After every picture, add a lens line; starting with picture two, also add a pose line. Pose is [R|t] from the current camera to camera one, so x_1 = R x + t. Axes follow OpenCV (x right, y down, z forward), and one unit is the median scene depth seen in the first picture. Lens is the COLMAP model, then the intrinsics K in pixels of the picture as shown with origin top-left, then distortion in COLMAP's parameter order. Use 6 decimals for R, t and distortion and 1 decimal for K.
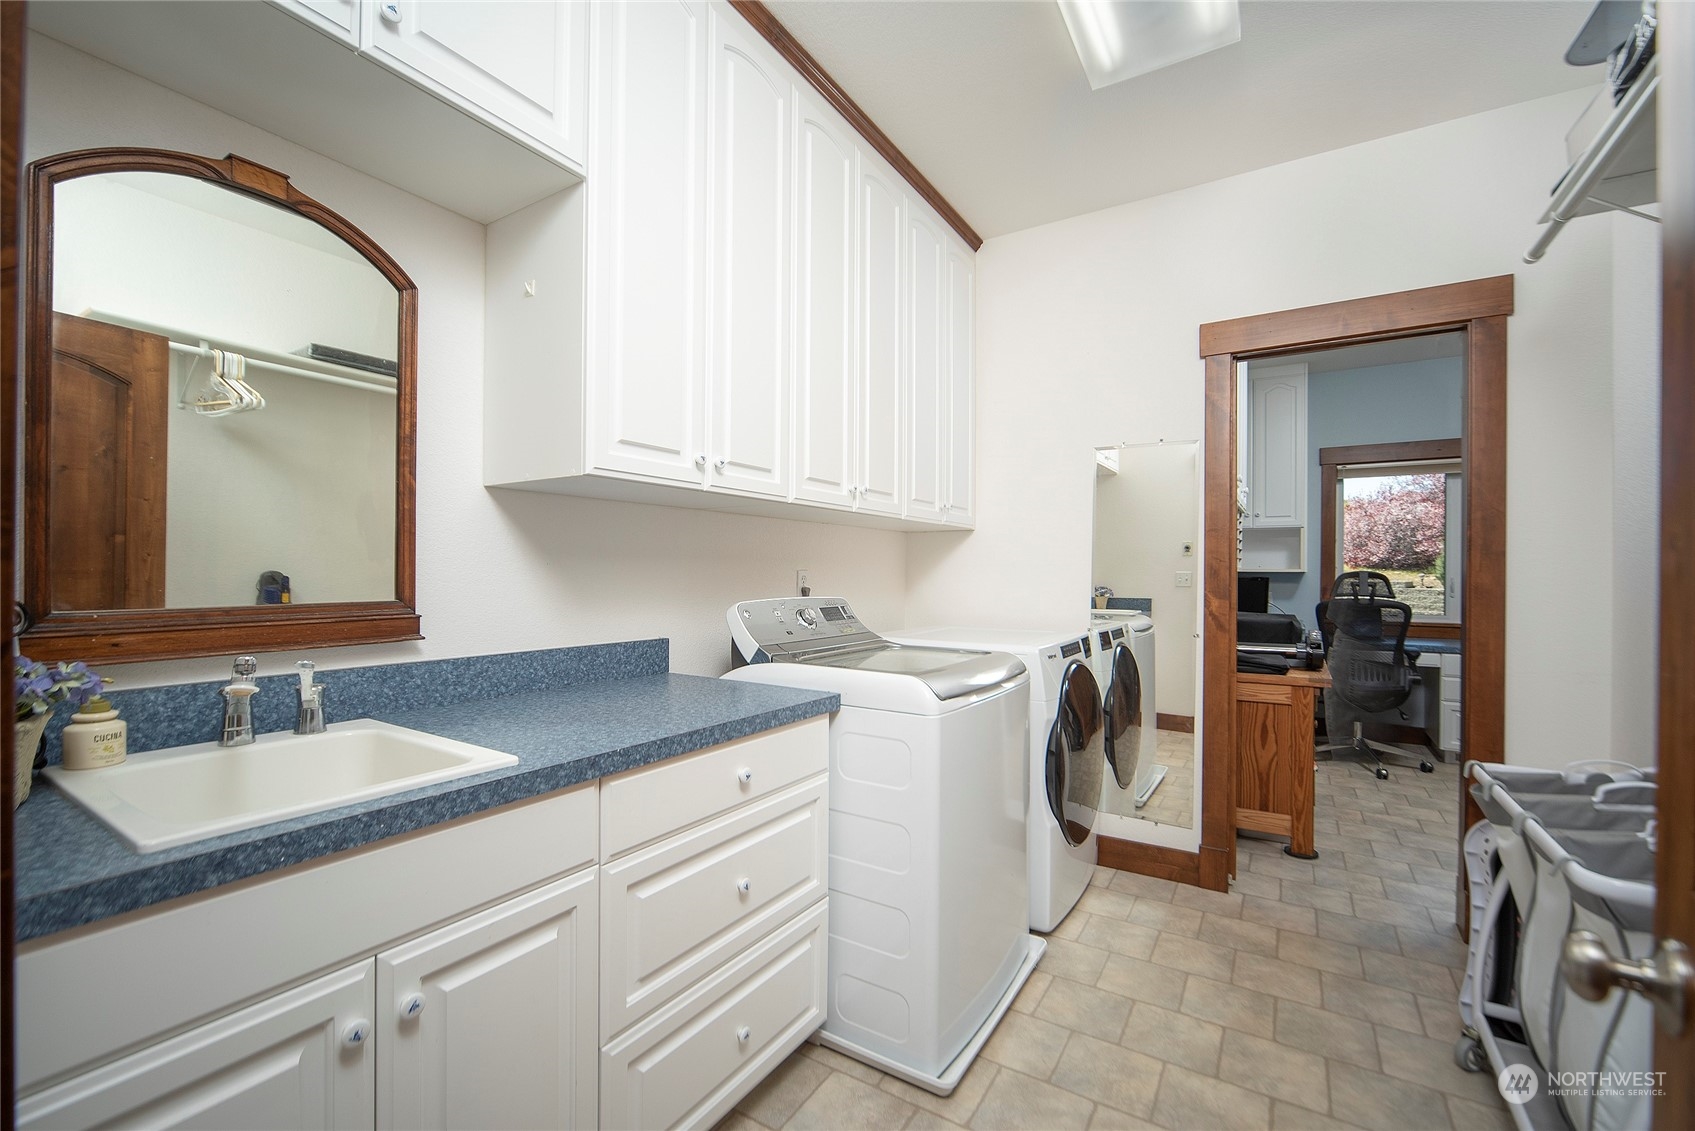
lens RADIAL K [[697.1, 0, 847.5], [0, 697.1, 565.5], [0, 0, 1]] dist [-0.014124, -0.000046]
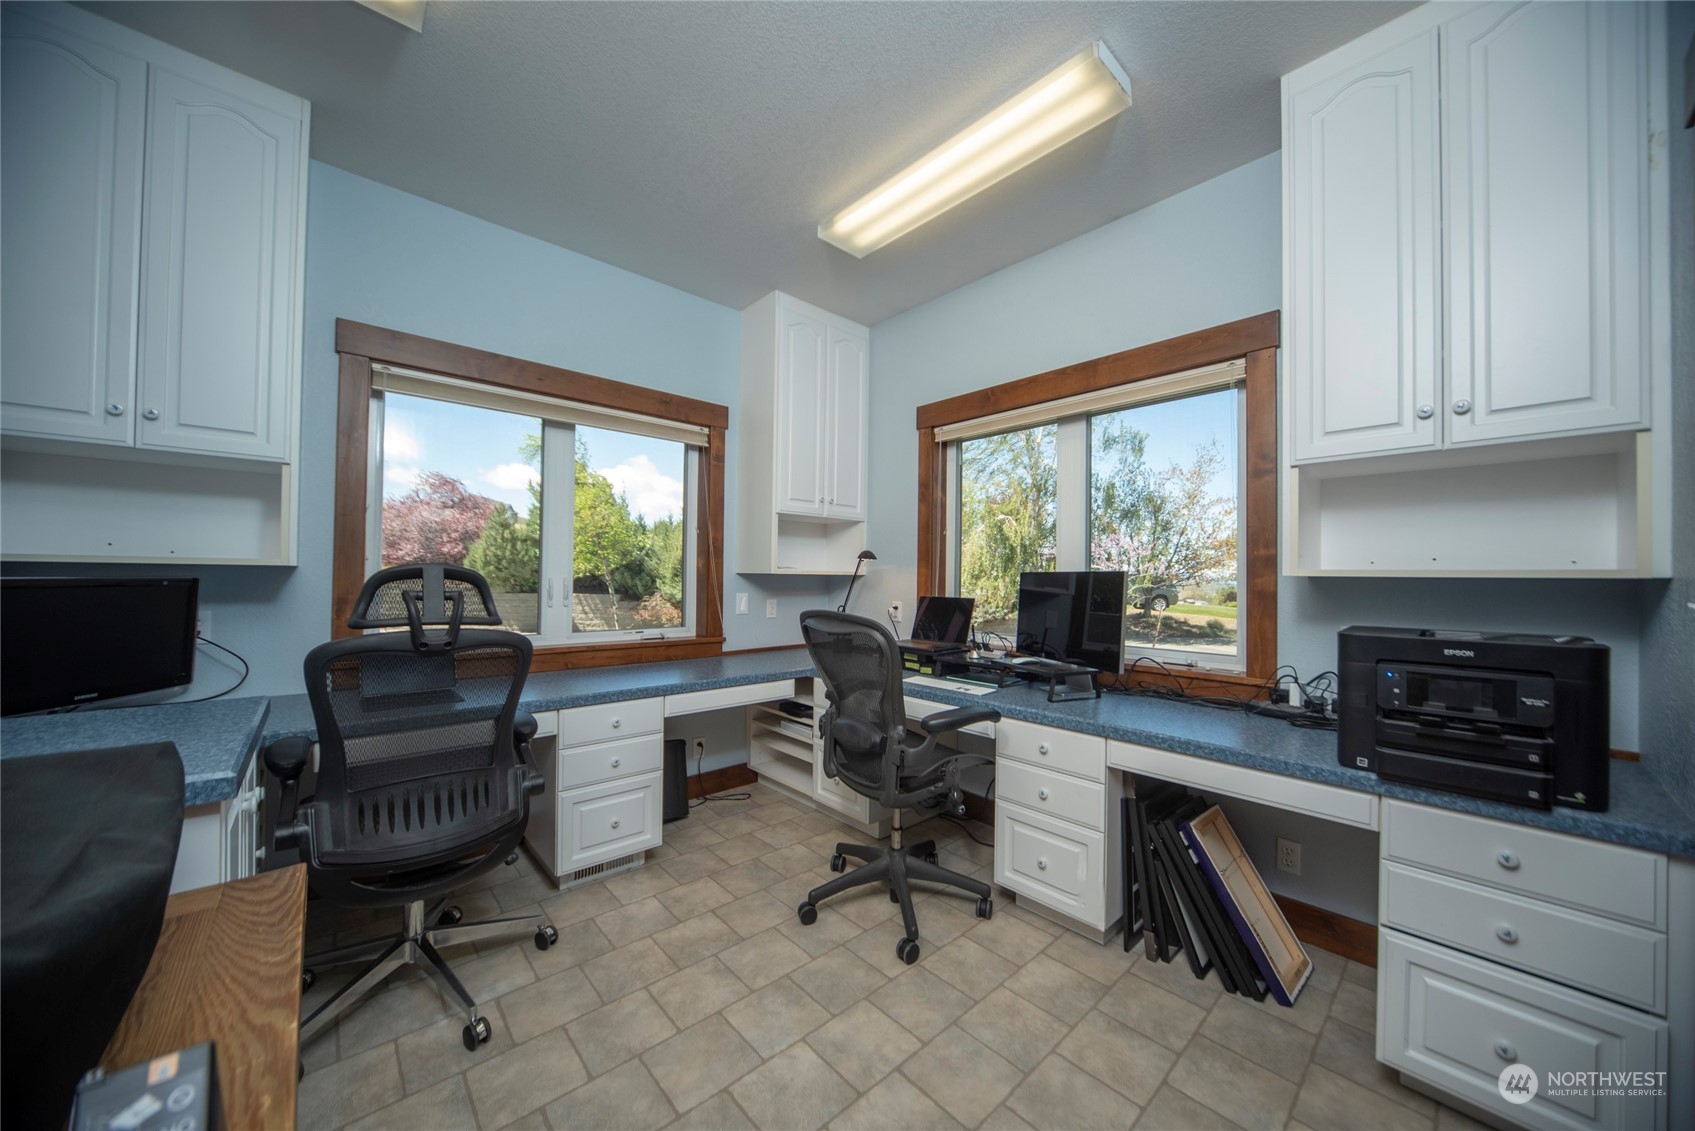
lens RADIAL K [[588.6, 0, 848.2], [0, 588.6, 572.2], [0, 0, 1]] dist [-0.000904, -0.000042]
pose [[0.269530, 0.001136, 0.962991, 0.396093], [-0.017351, 0.999843, 0.003676, 0.005646], [-0.962836, -0.017699, 0.269507, 0.558582]]
